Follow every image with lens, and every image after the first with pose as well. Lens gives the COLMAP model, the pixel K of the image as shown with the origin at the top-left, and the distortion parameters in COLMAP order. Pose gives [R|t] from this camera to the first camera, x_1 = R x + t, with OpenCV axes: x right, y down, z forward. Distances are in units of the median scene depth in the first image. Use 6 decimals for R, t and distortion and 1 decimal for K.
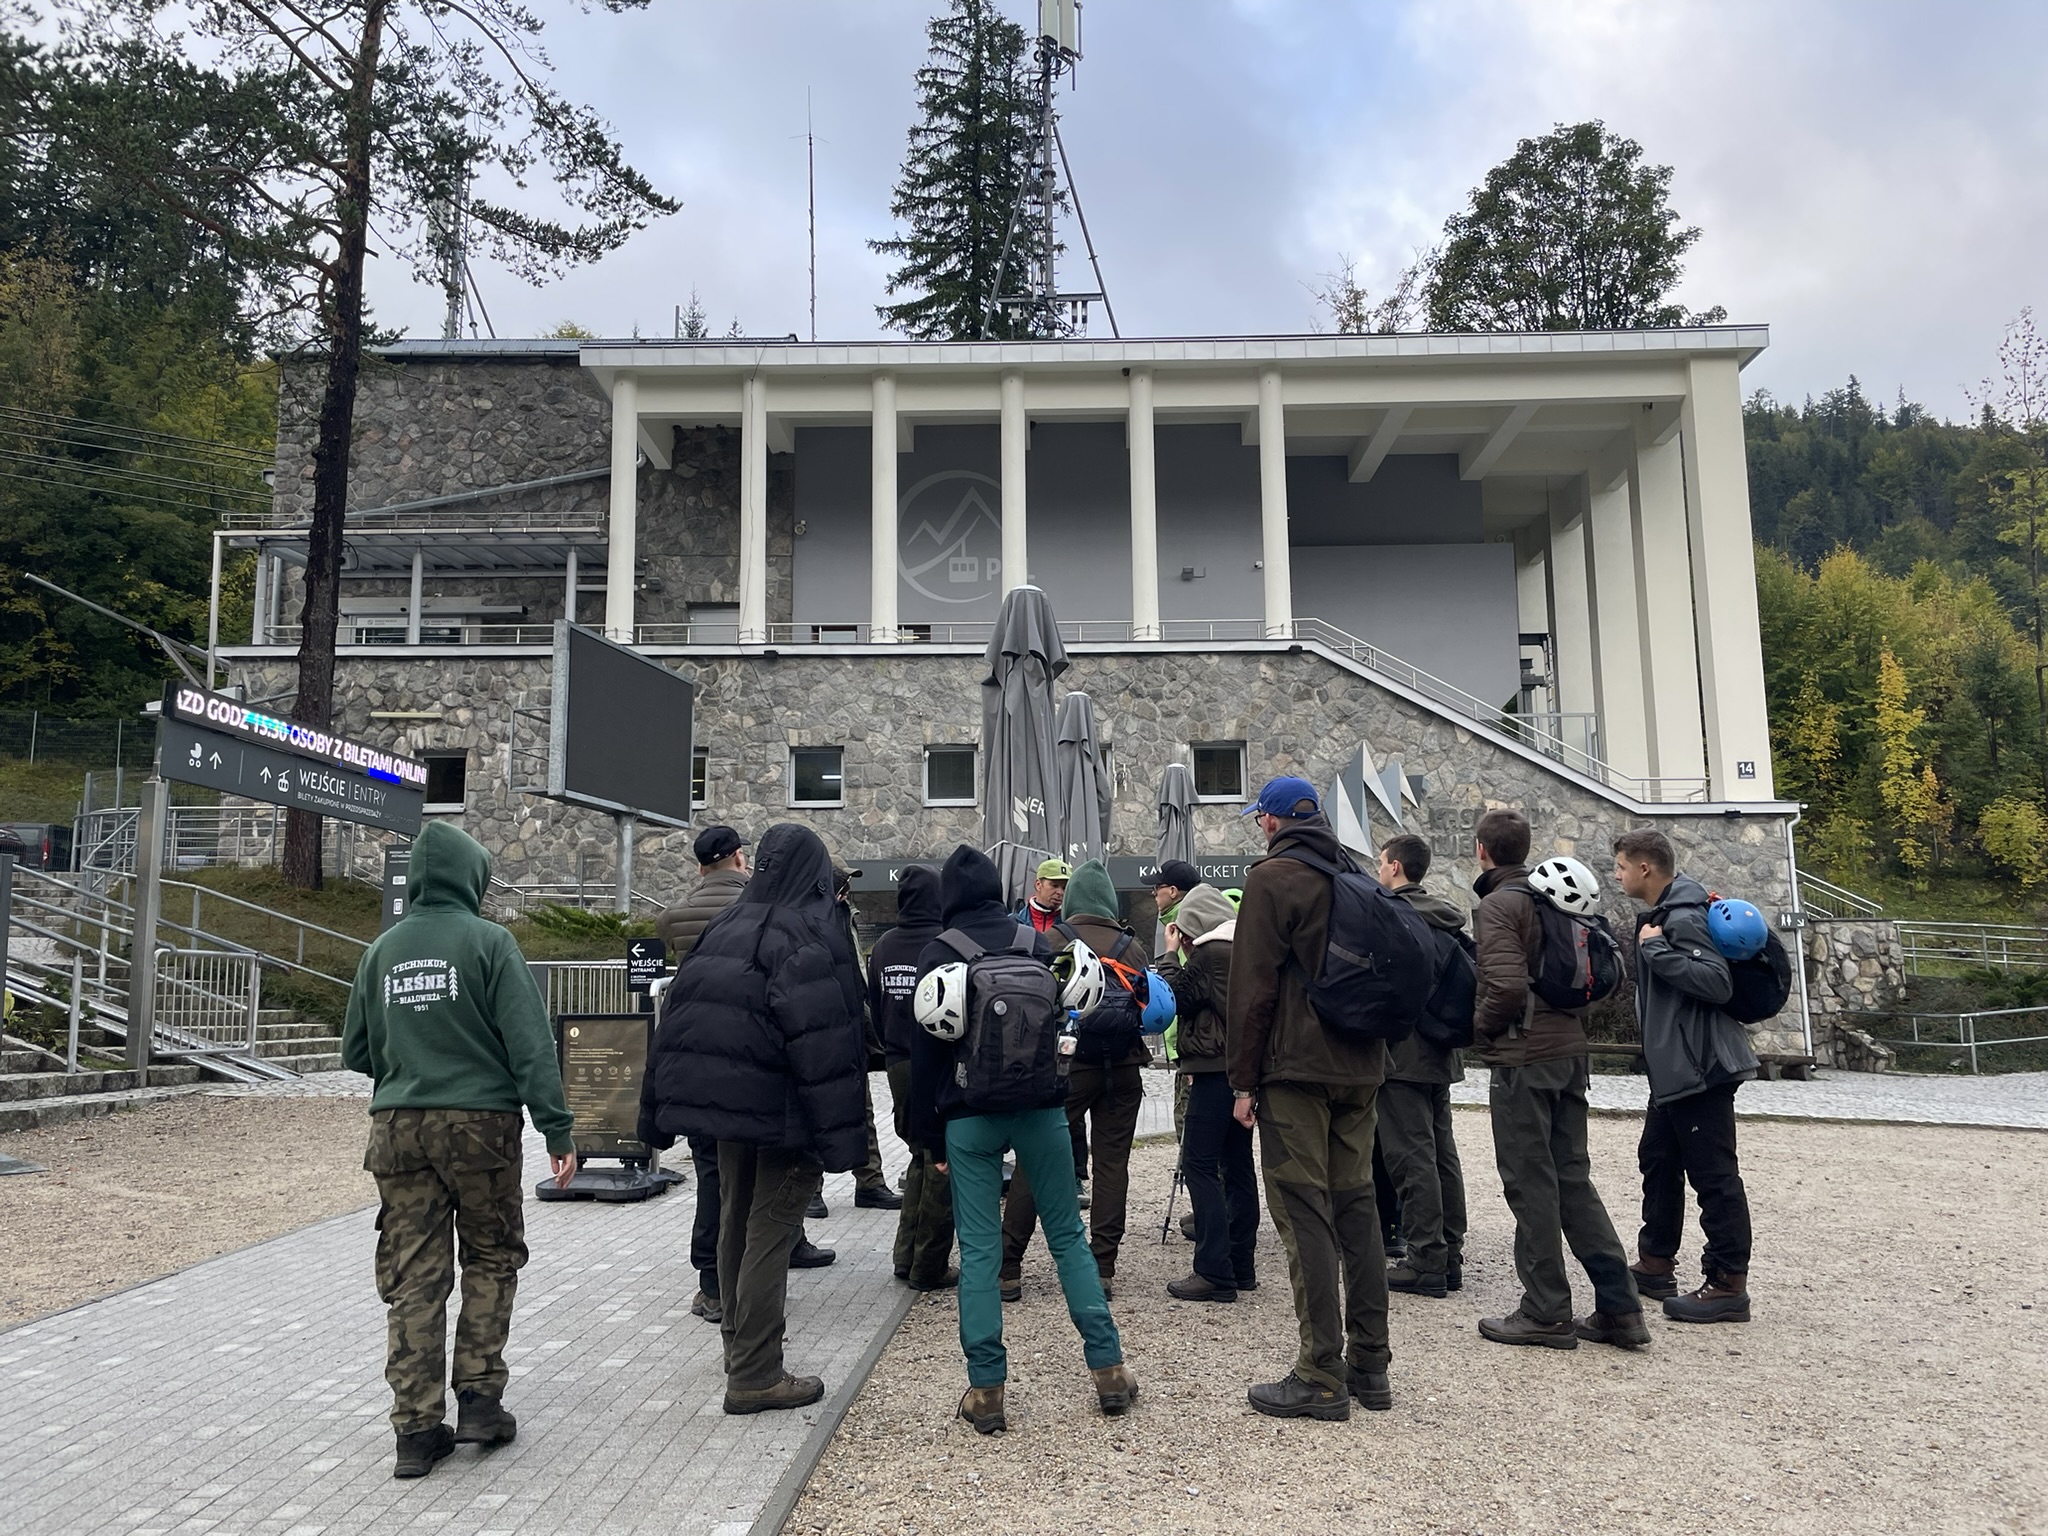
lens RADIAL K [[1496.5, 0, 1034.7], [0, 1496.5, 781.7], [0, 0, 1]] dist [0.095040, -0.123358]
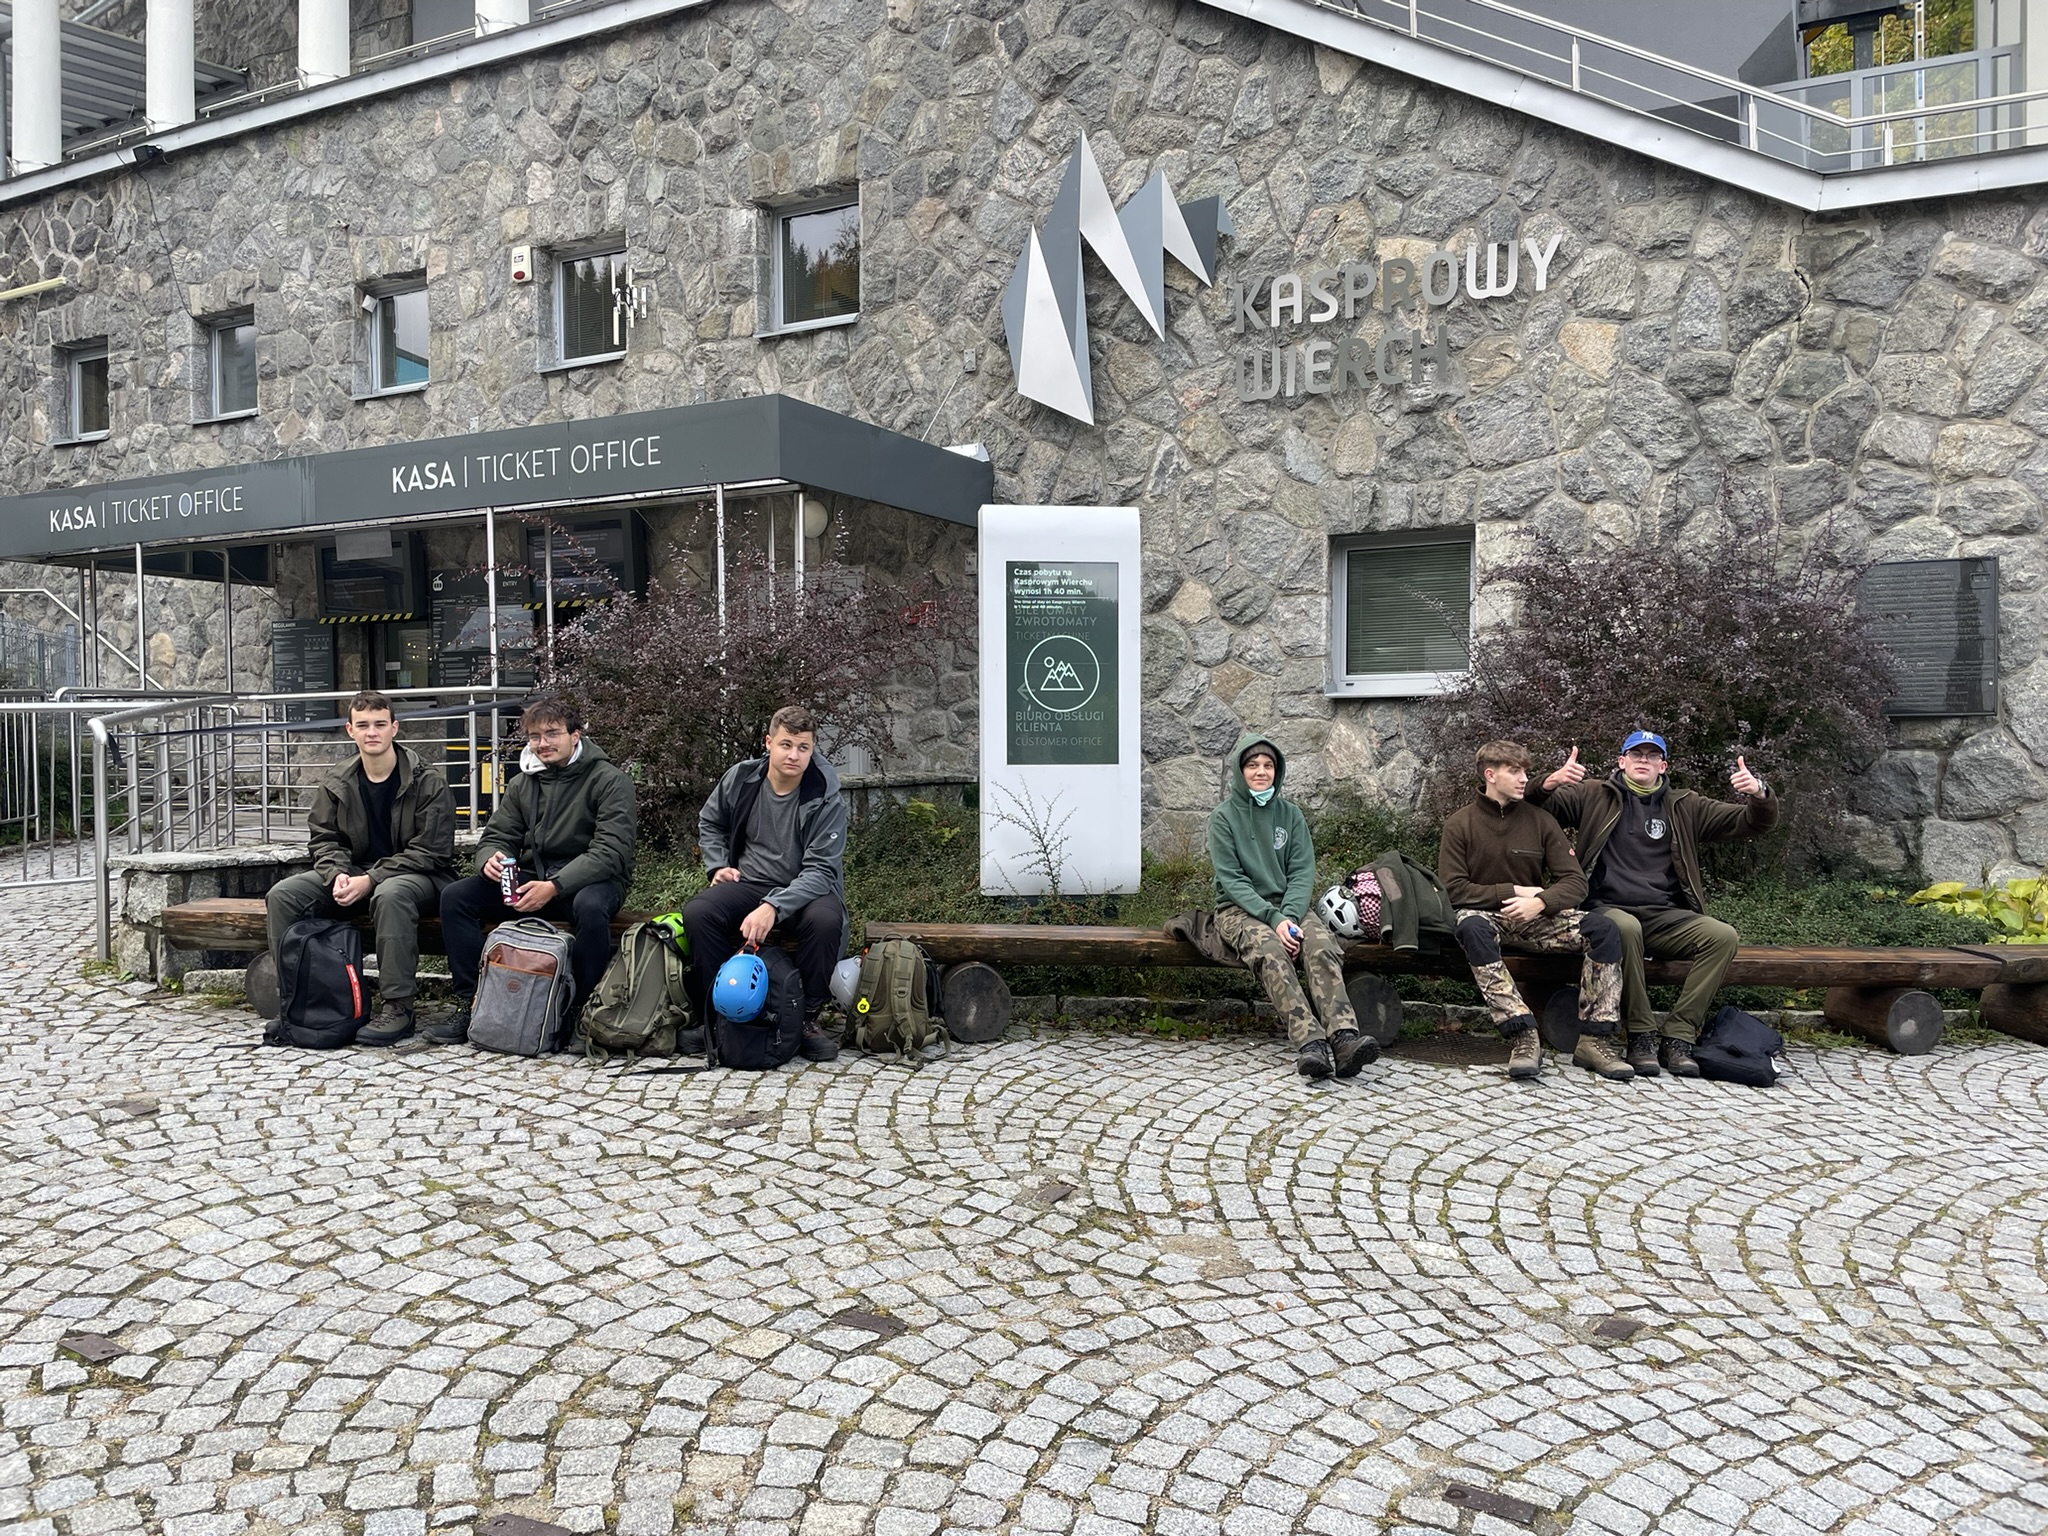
lens RADIAL K [[1496.5, 0, 1034.7], [0, 1496.5, 781.7], [0, 0, 1]] dist [0.095040, -0.123358]
pose [[0.902991, 0.011973, -0.429492, 0.379303], [0.067032, 0.983446, 0.168347, 0.074793], [0.424398, -0.180806, 0.887241, 0.589483]]
